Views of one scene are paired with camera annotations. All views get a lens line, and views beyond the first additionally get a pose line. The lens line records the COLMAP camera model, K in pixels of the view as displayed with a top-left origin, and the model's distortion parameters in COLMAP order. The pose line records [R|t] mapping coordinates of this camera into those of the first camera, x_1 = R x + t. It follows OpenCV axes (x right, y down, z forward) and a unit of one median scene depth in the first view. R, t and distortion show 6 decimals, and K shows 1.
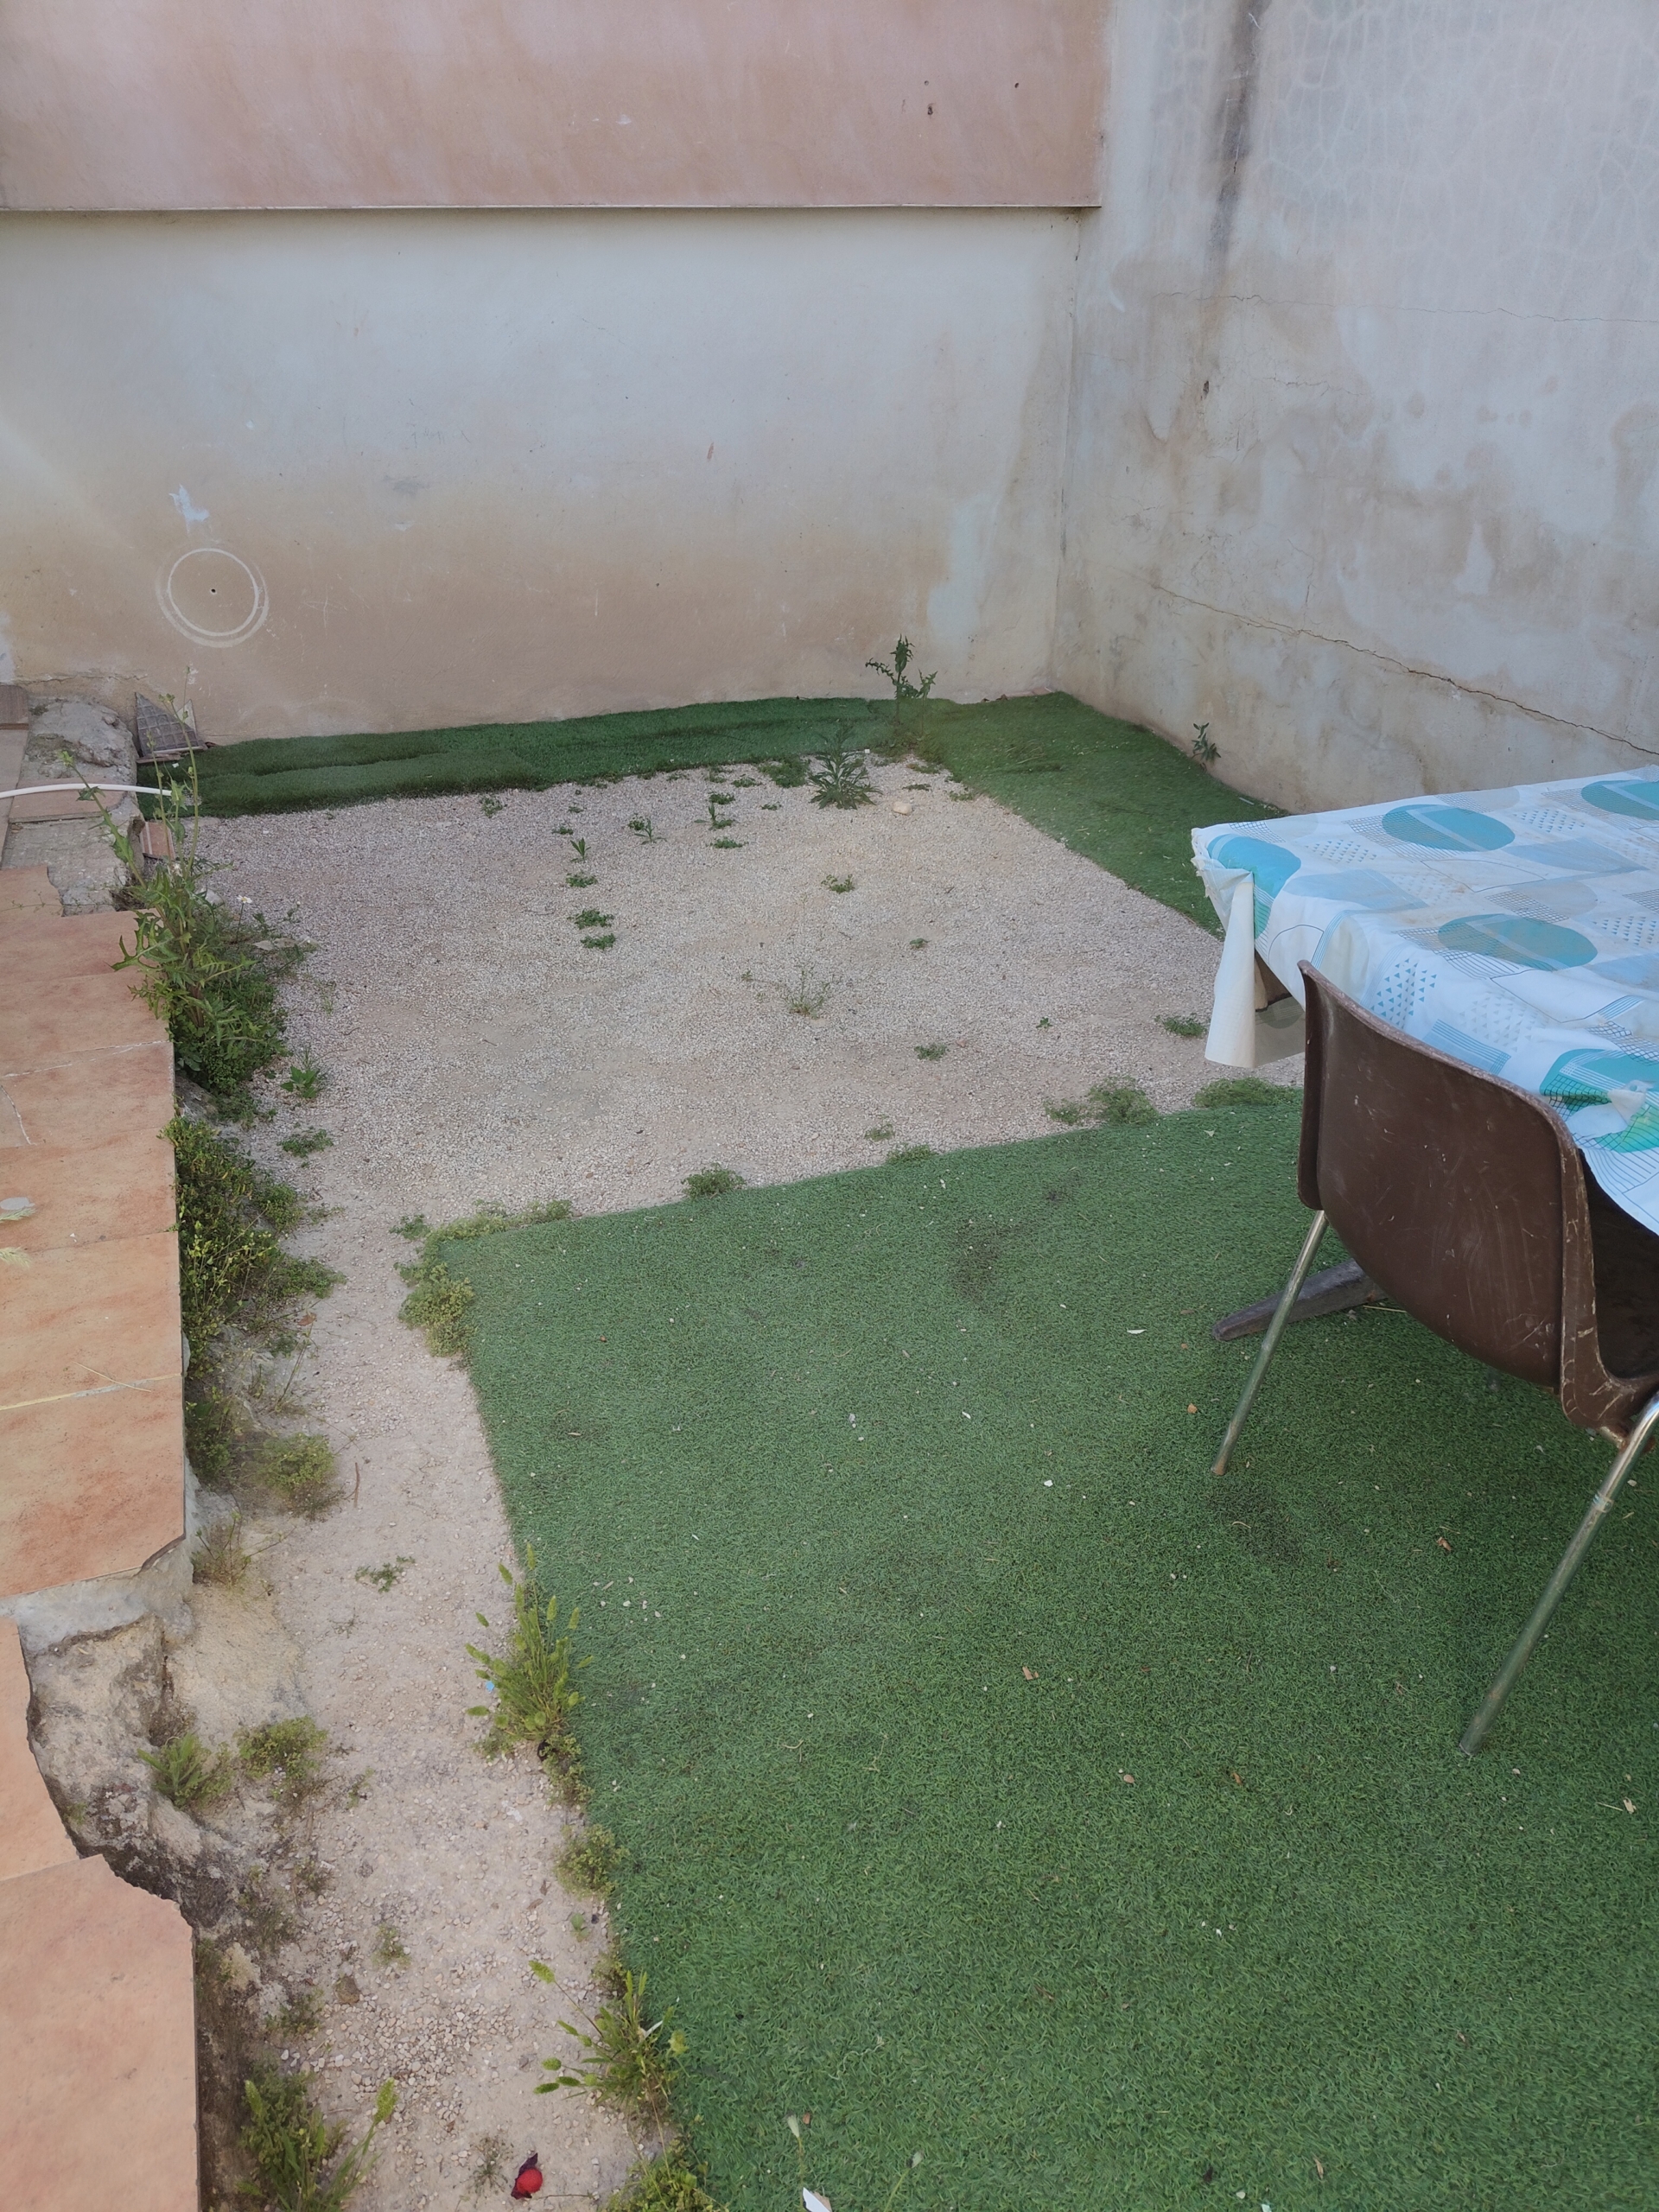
lens RADIAL K [[1540.4, 0, 860.8], [0, 1540.4, 1115.8], [0, 0, 1]] dist [0.020685, -0.007290]
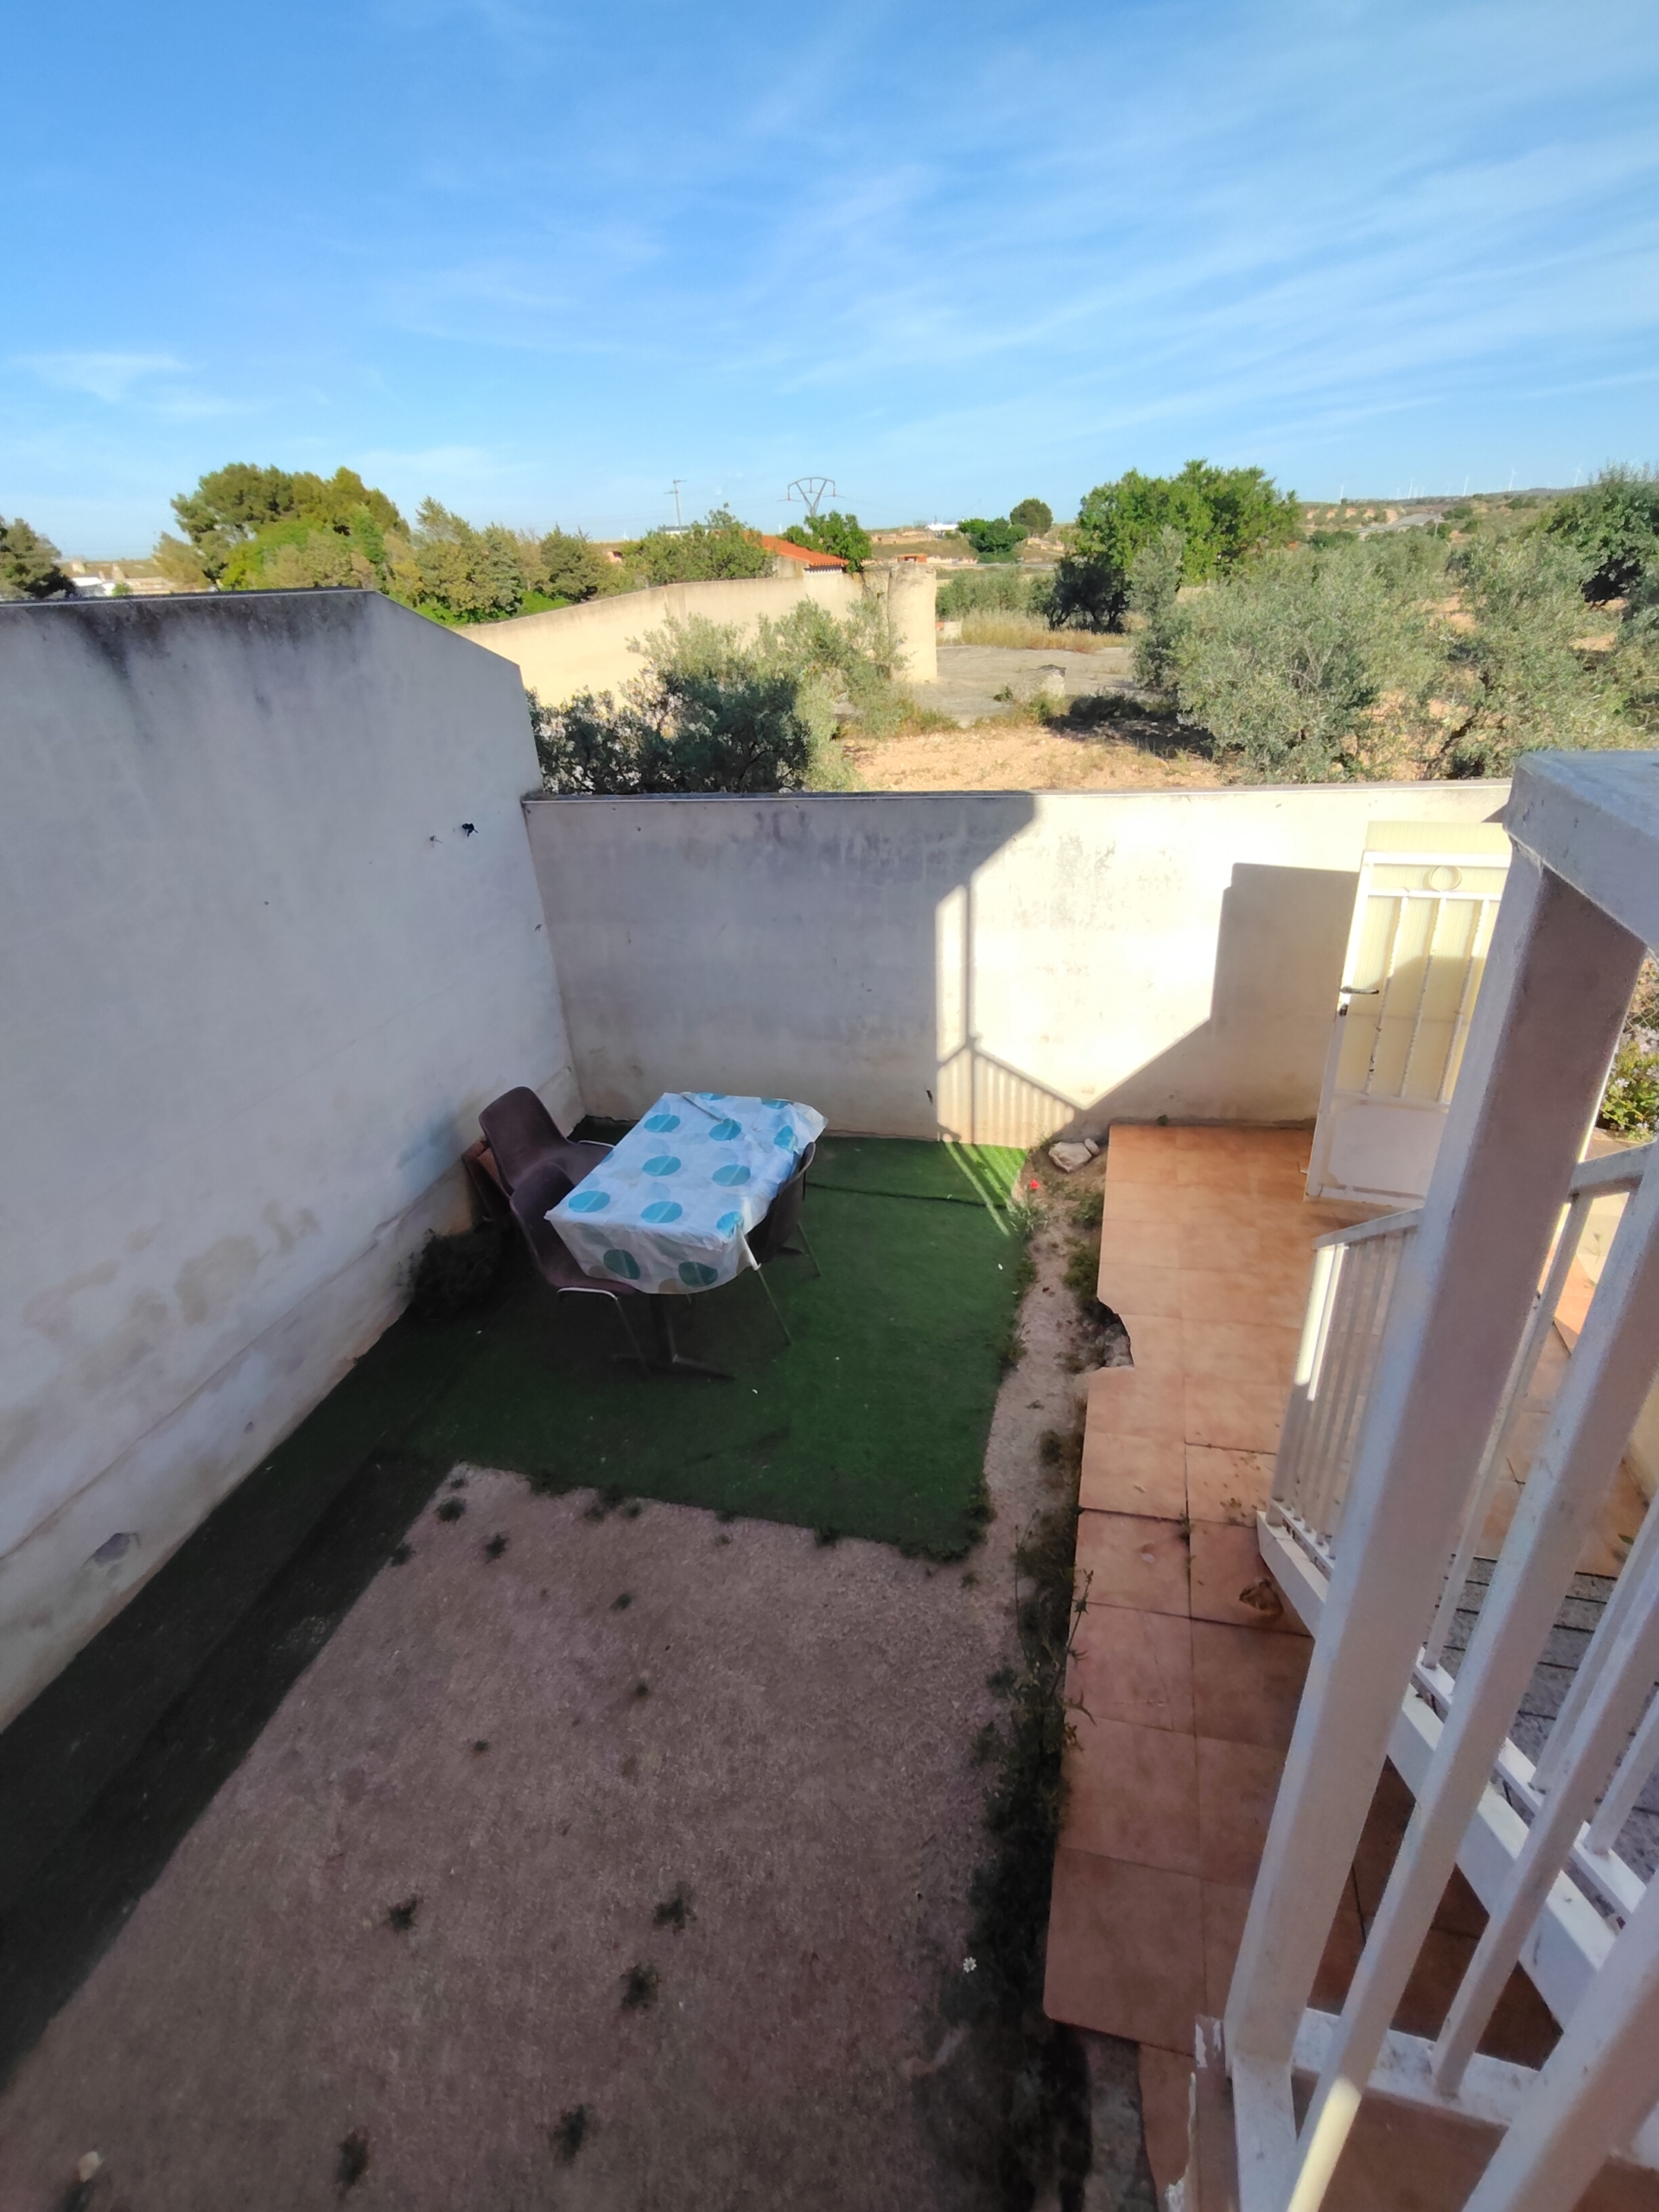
lens RADIAL K [[1028.6, 0, 866.4], [0, 1028.6, 1113.9], [0, 0, 1]] dist [0.001713, 0.000196]
pose [[-0.810898, -0.246099, 0.530923, -0.970964], [0.329990, 0.556957, 0.762172, -1.715577], [-0.483271, 0.793243, -0.370425, 1.429816]]
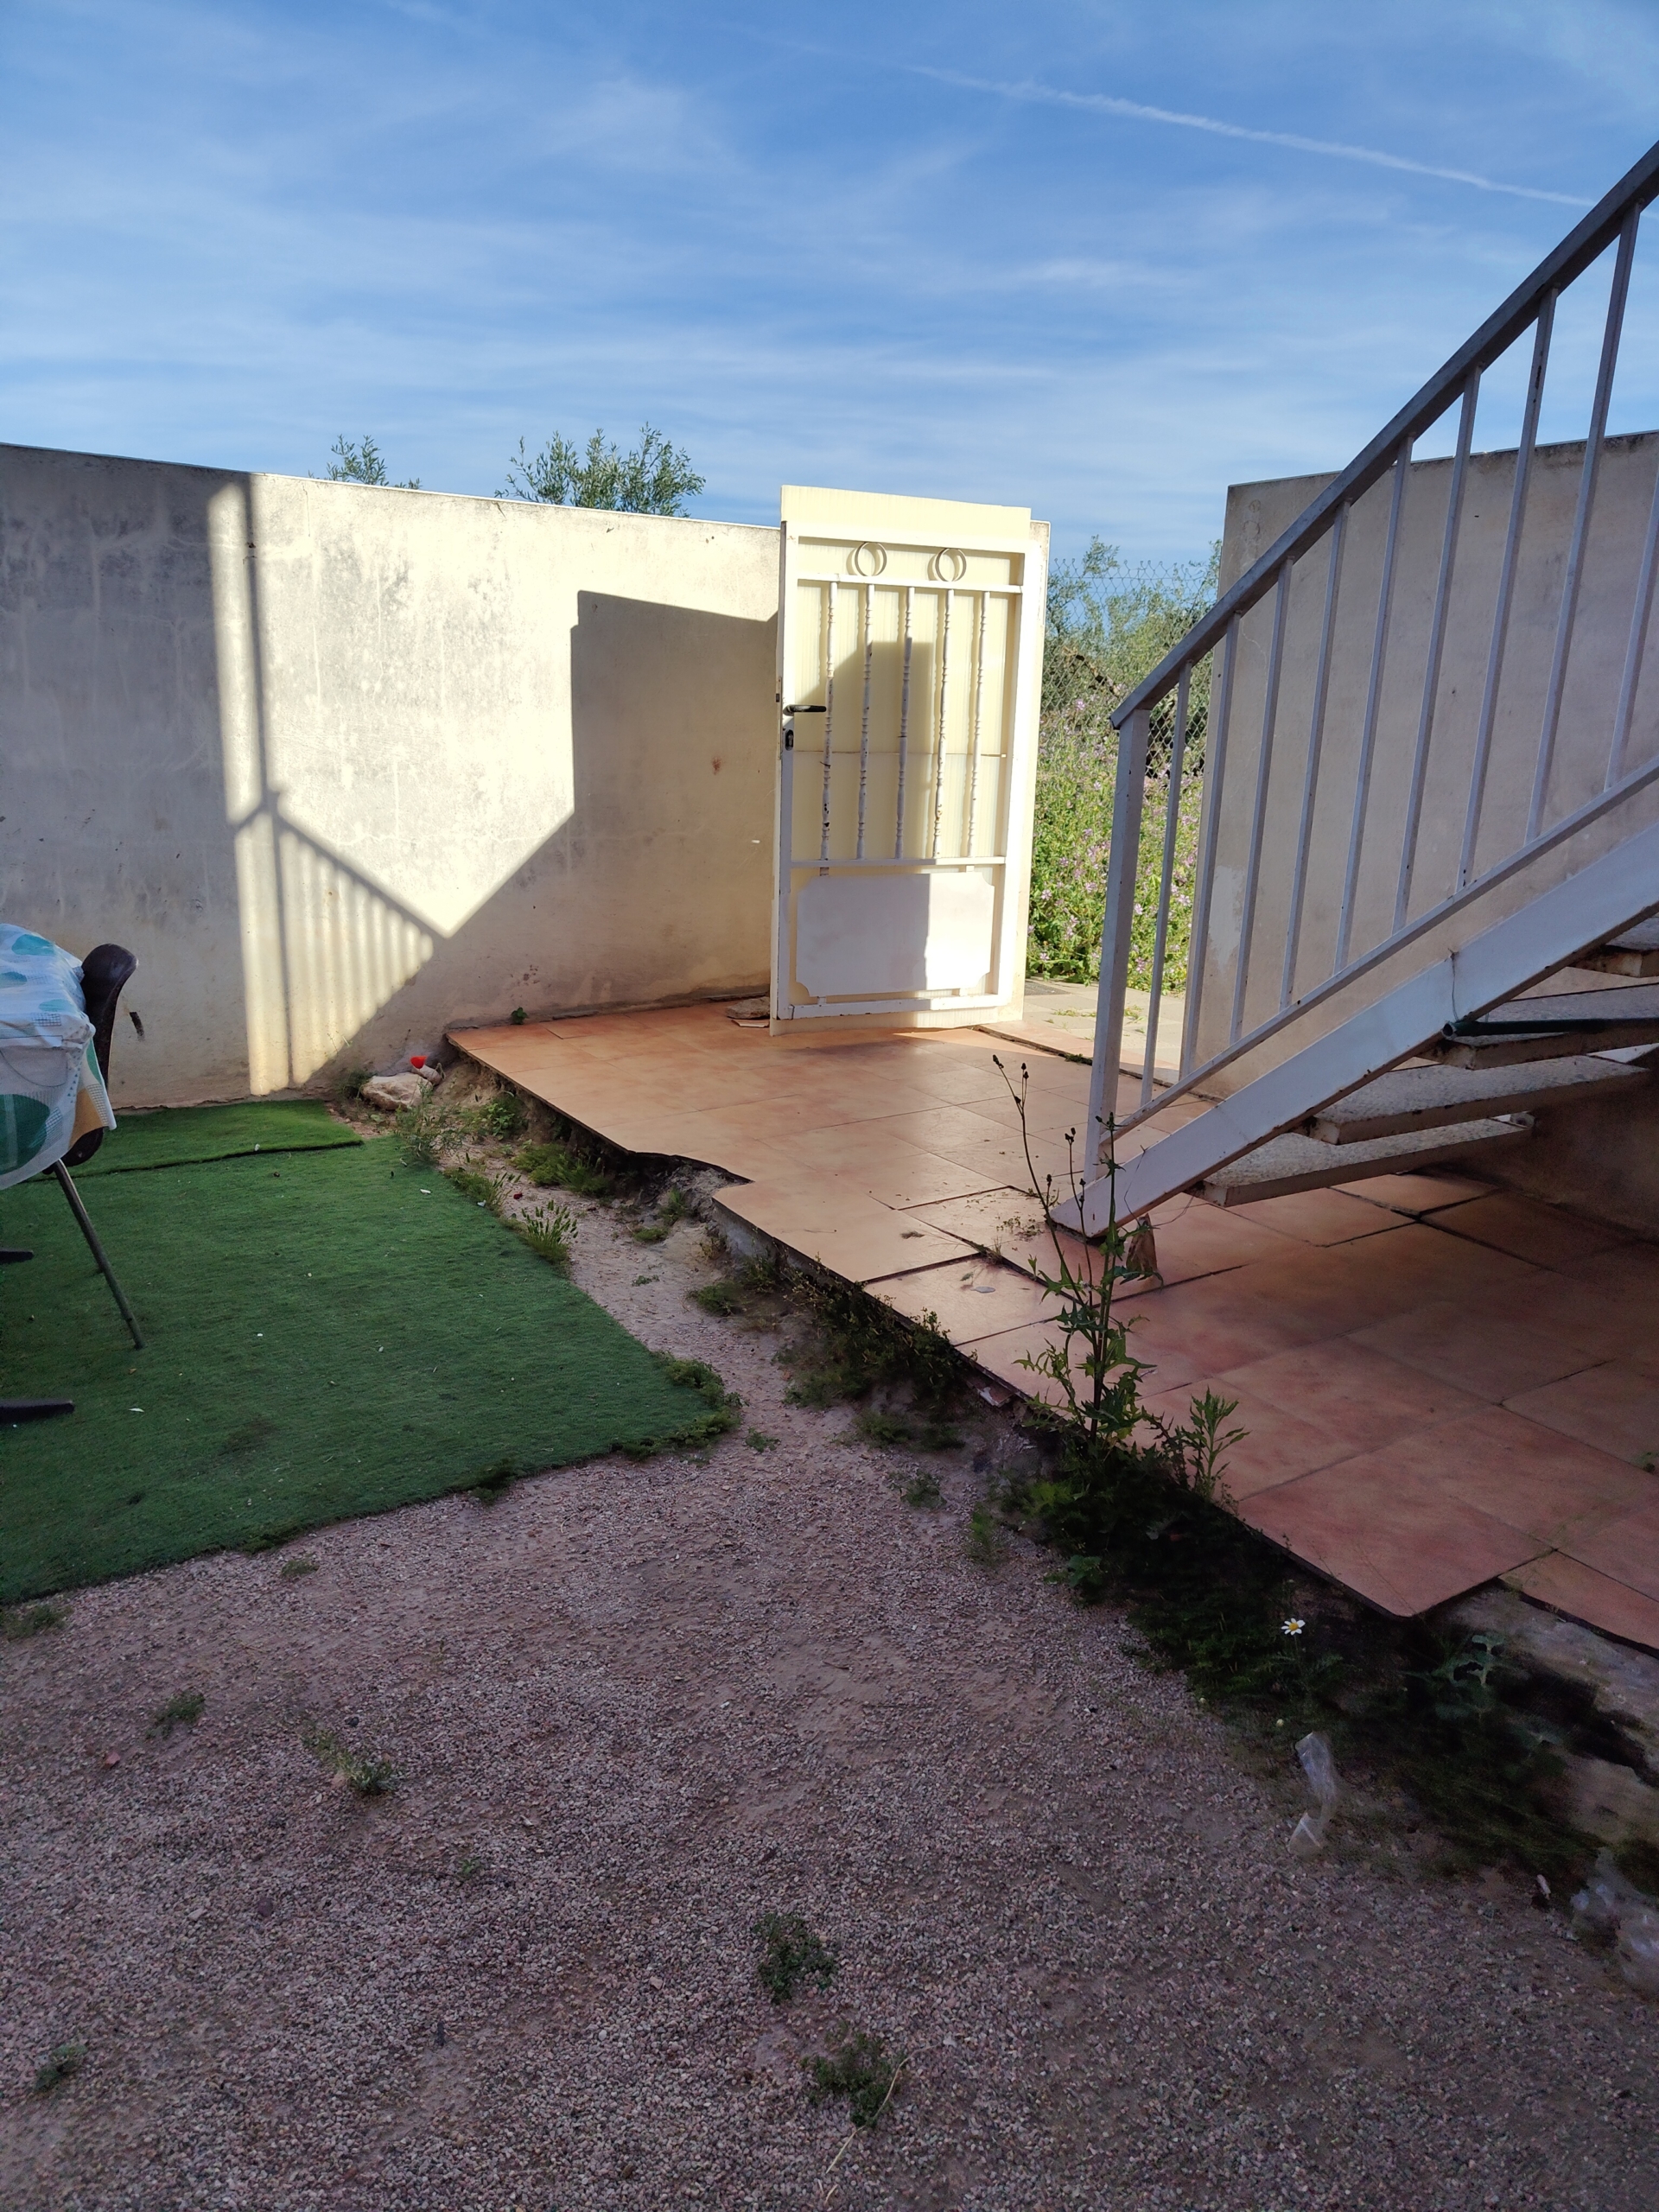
lens RADIAL K [[1529.1, 0, 834.5], [0, 1529.1, 1129.3], [0, 0, 1]] dist [0.016454, -0.007757]
pose [[-0.982250, 0.012250, -0.187177, -0.181210], [-0.125093, 0.700793, 0.702311, -1.174844], [0.139775, 0.713259, -0.686822, 2.143377]]
